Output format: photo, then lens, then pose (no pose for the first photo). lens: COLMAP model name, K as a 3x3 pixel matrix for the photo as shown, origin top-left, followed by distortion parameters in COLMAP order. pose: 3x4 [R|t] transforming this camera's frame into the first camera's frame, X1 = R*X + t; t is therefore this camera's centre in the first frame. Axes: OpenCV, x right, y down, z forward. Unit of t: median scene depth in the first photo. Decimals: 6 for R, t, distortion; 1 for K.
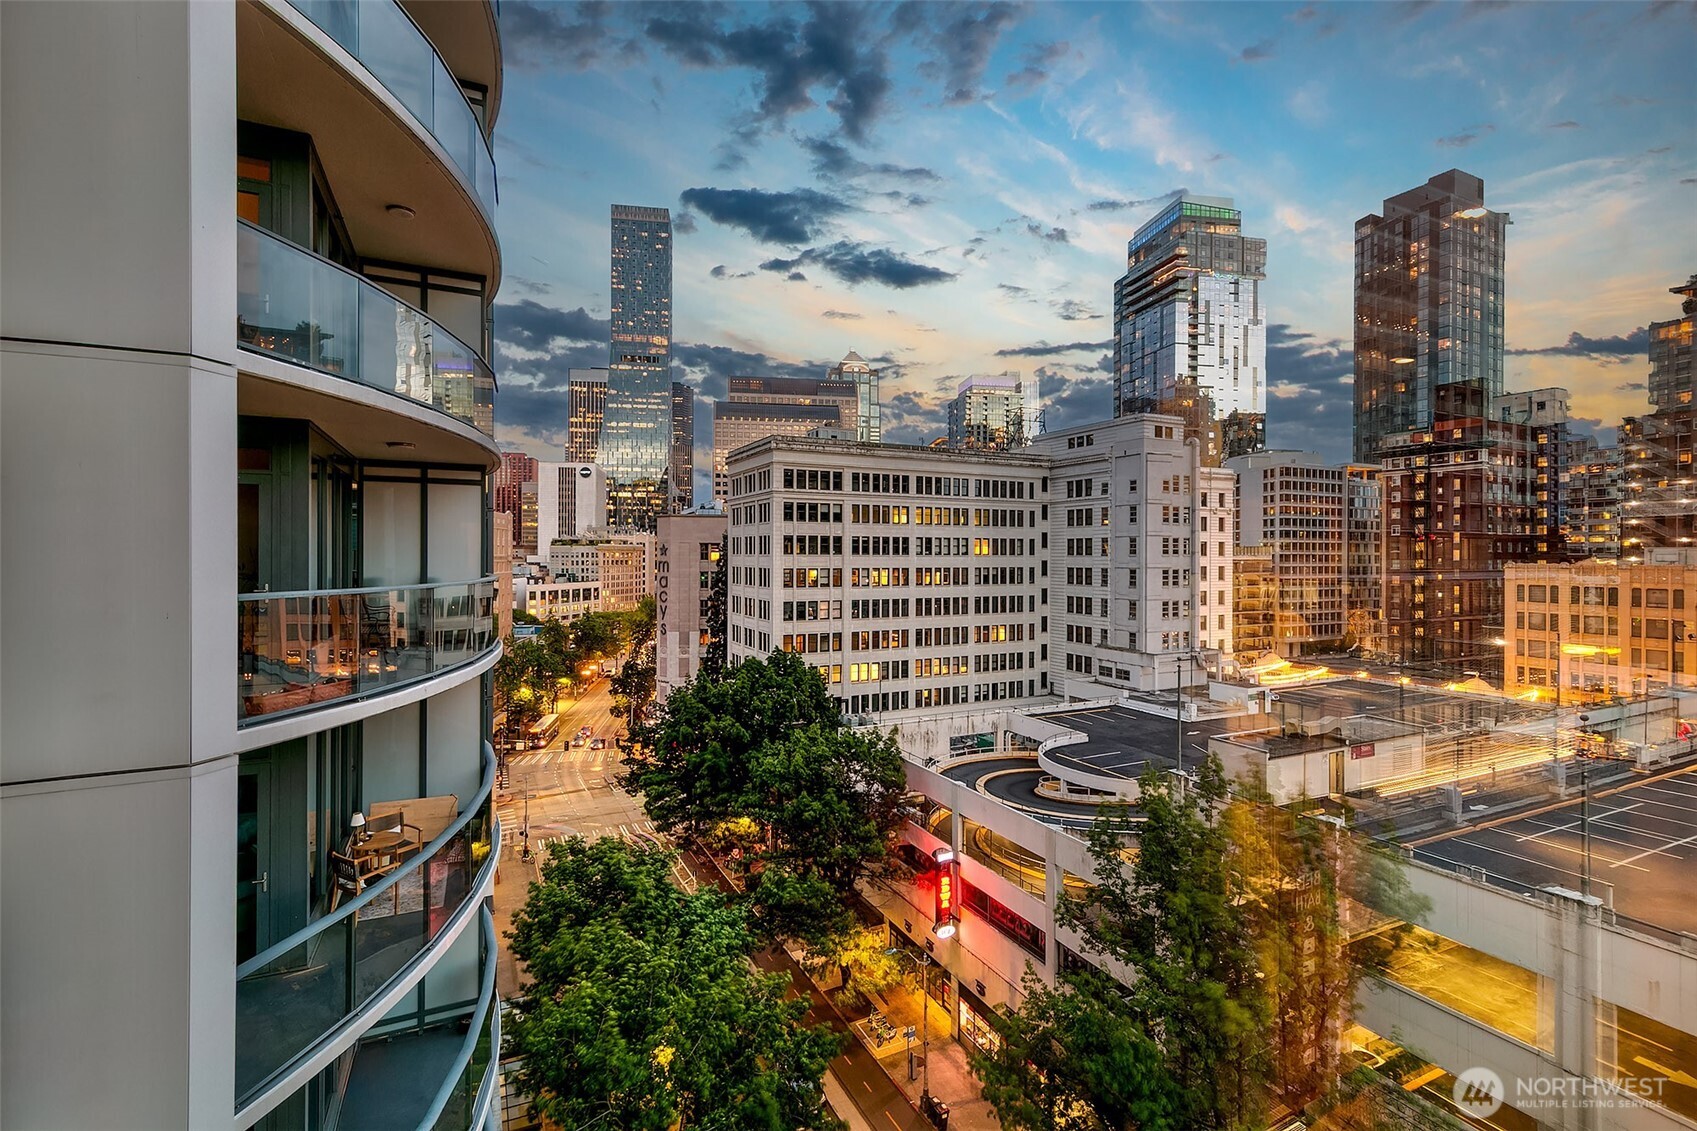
lens RADIAL K [[738.2, 0, 837.4], [0, 738.2, 548.5], [0, 0, 1]] dist [0.000202, 0.000099]
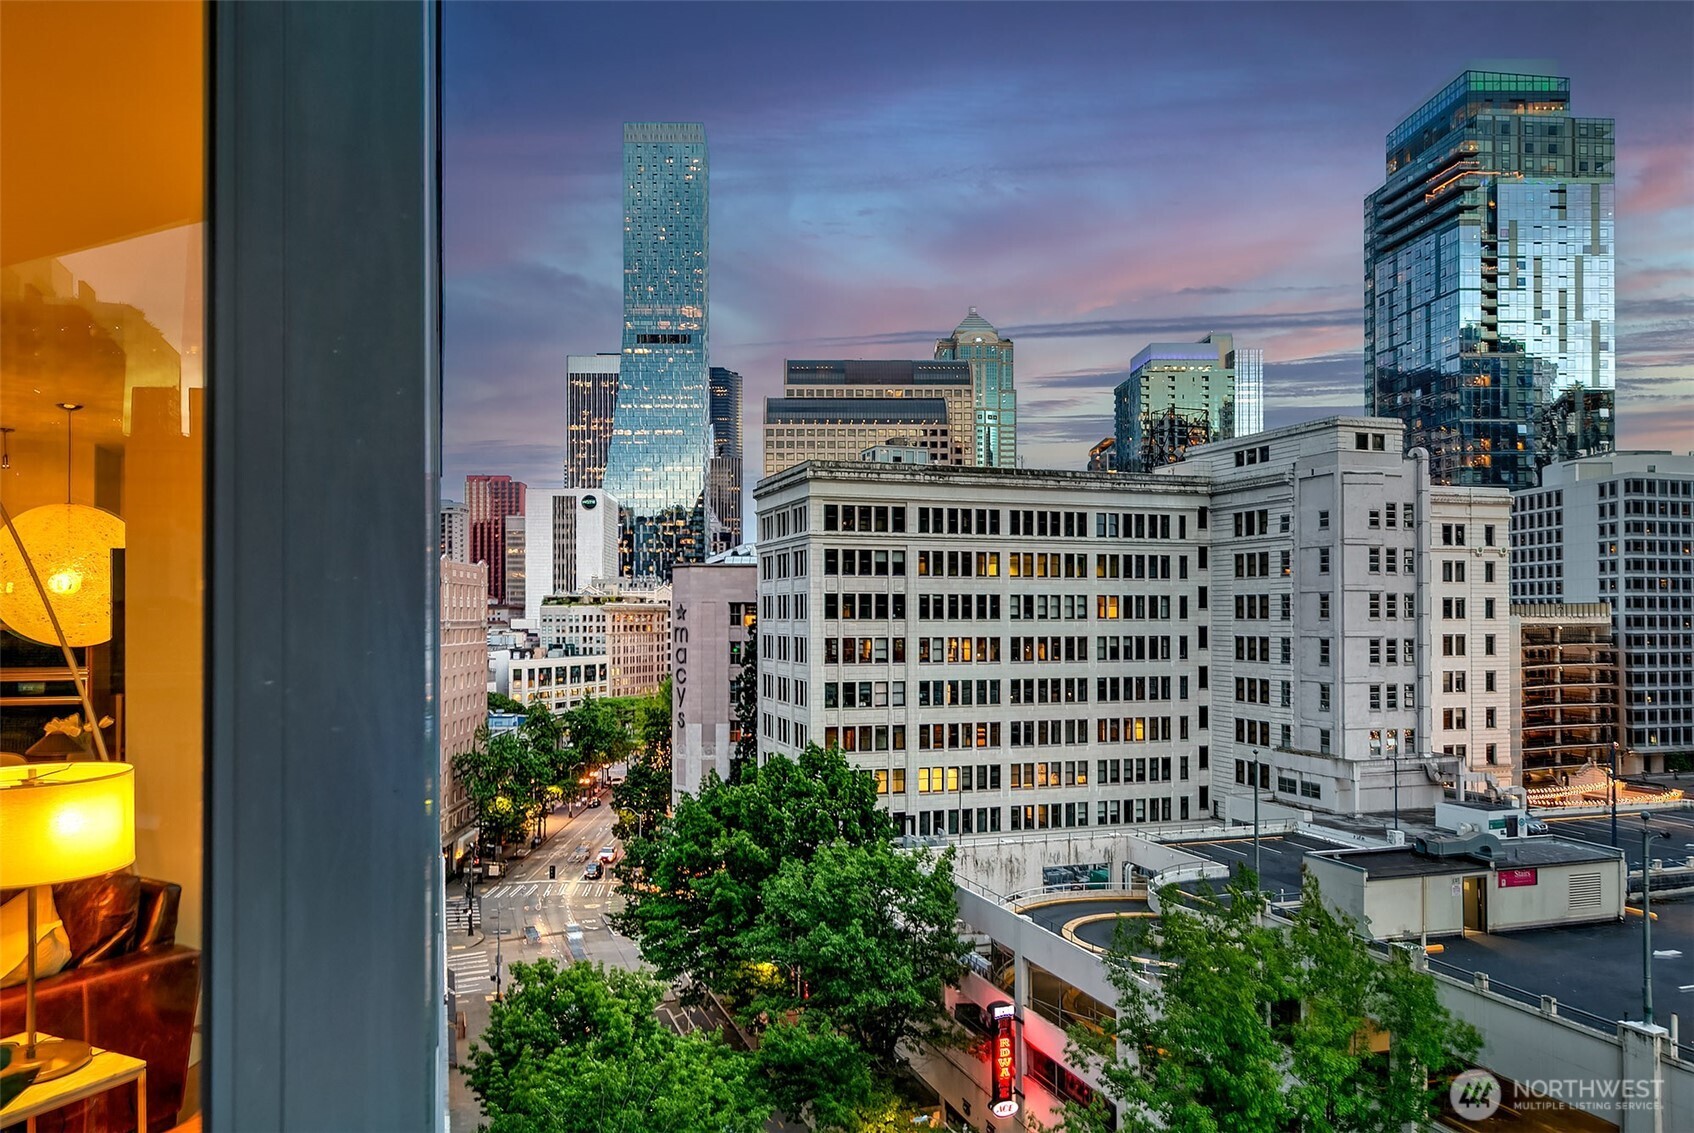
lens RADIAL K [[1150.2, 0, 812.0], [0, 1150.2, 586.6], [0, 0, 1]] dist [-0.001959, 0.003210]
pose [[0.988770, -0.006246, -0.149318, 0.080965], [0.003832, 0.999857, -0.016452, -0.005211], [0.149399, 0.015695, 0.988652, -0.141757]]
